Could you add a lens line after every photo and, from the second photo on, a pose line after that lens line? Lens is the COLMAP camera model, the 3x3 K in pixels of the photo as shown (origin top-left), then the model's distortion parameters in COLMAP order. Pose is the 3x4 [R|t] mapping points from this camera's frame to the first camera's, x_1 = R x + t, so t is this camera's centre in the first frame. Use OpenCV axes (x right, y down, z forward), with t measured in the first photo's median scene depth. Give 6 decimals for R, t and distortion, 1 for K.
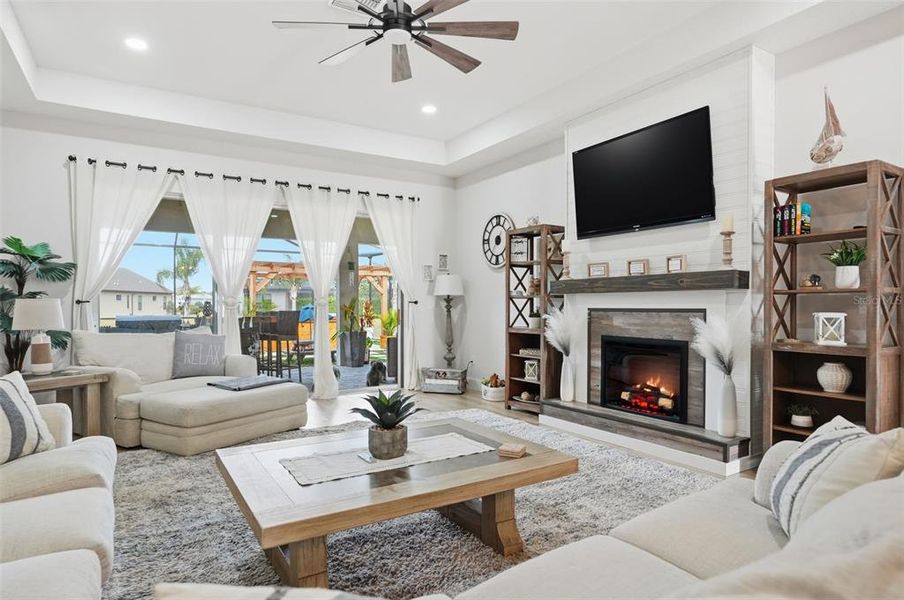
lens RADIAL K [[514.6, 0, 451.1], [0, 514.6, 309.3], [0, 0, 1]] dist [-0.052869, 0.039717]
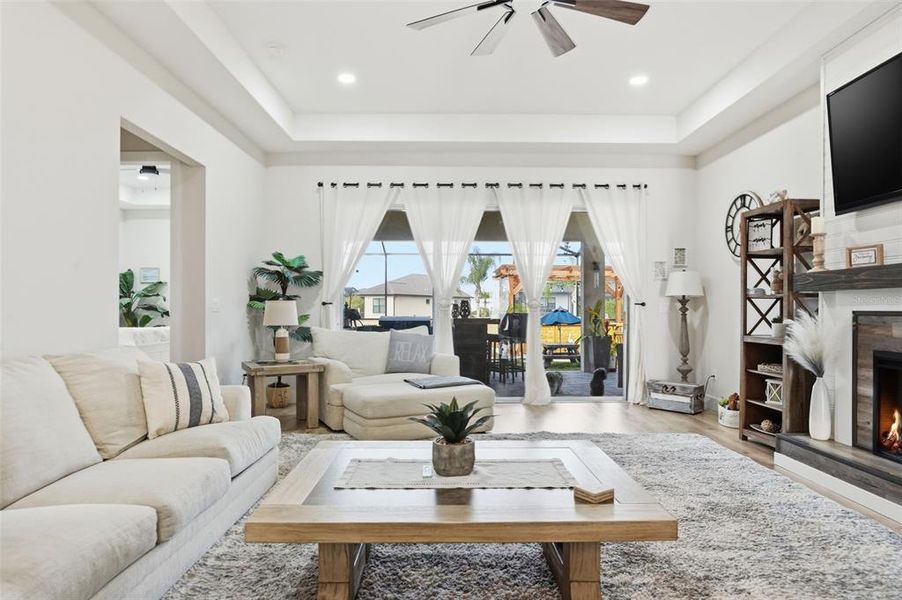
lens RADIAL K [[525.0, 0, 450.5], [0, 525.0, 308.1], [0, 0, 1]] dist [-0.048425, 0.039137]
pose [[0.852825, 0.002438, -0.522191, 0.170864], [-0.007124, 0.999950, -0.006967, 0.002756], [0.522148, 0.009662, 0.852800, 0.107227]]
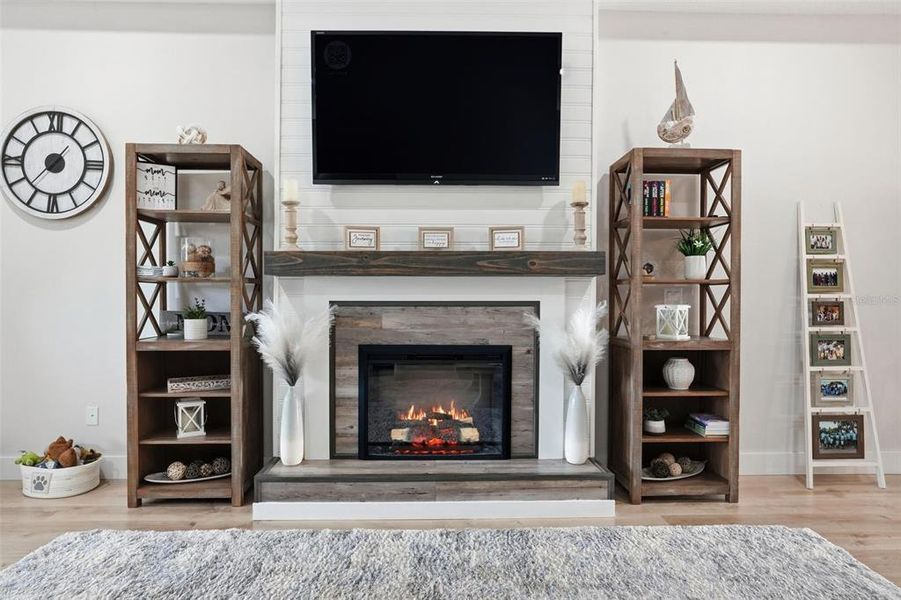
lens RADIAL K [[513.9, 0, 450.5], [0, 513.9, 300.0], [0, 0, 1]] dist [-0.050007, 0.036594]
pose [[0.508885, -0.007917, 0.860798, -0.182040], [0.004724, 0.999968, 0.006404, -0.006719], [-0.860821, 0.000808, 0.508907, 0.589734]]
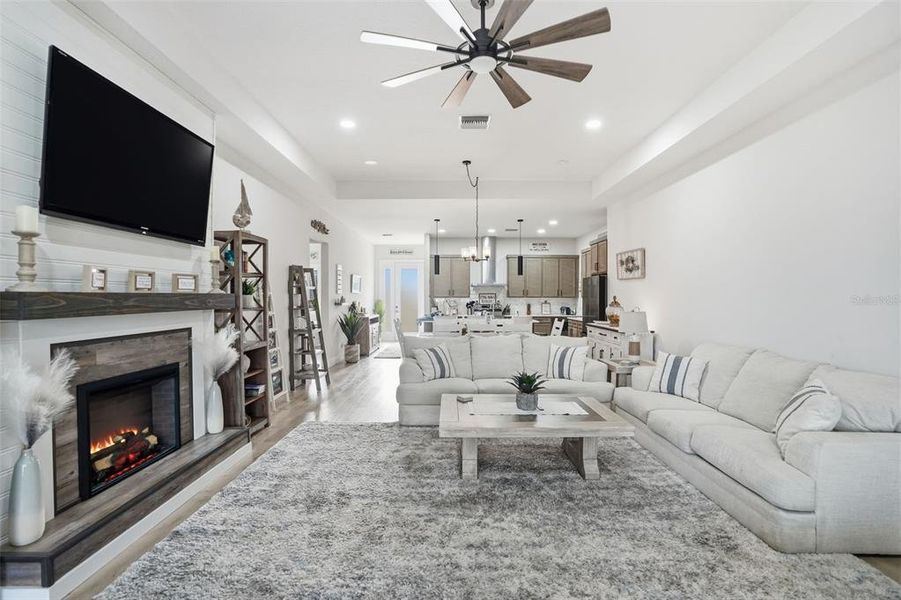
lens RADIAL K [[415.9, 0, 450.5], [0, 415.9, 300.0], [0, 0, 1]] dist [-0.029419, 0.000314]
pose [[-0.846329, -0.004699, 0.532640, -0.331649], [0.004242, 0.999870, 0.015560, -0.055577], [-0.532644, 0.015428, -0.846199, 1.167189]]
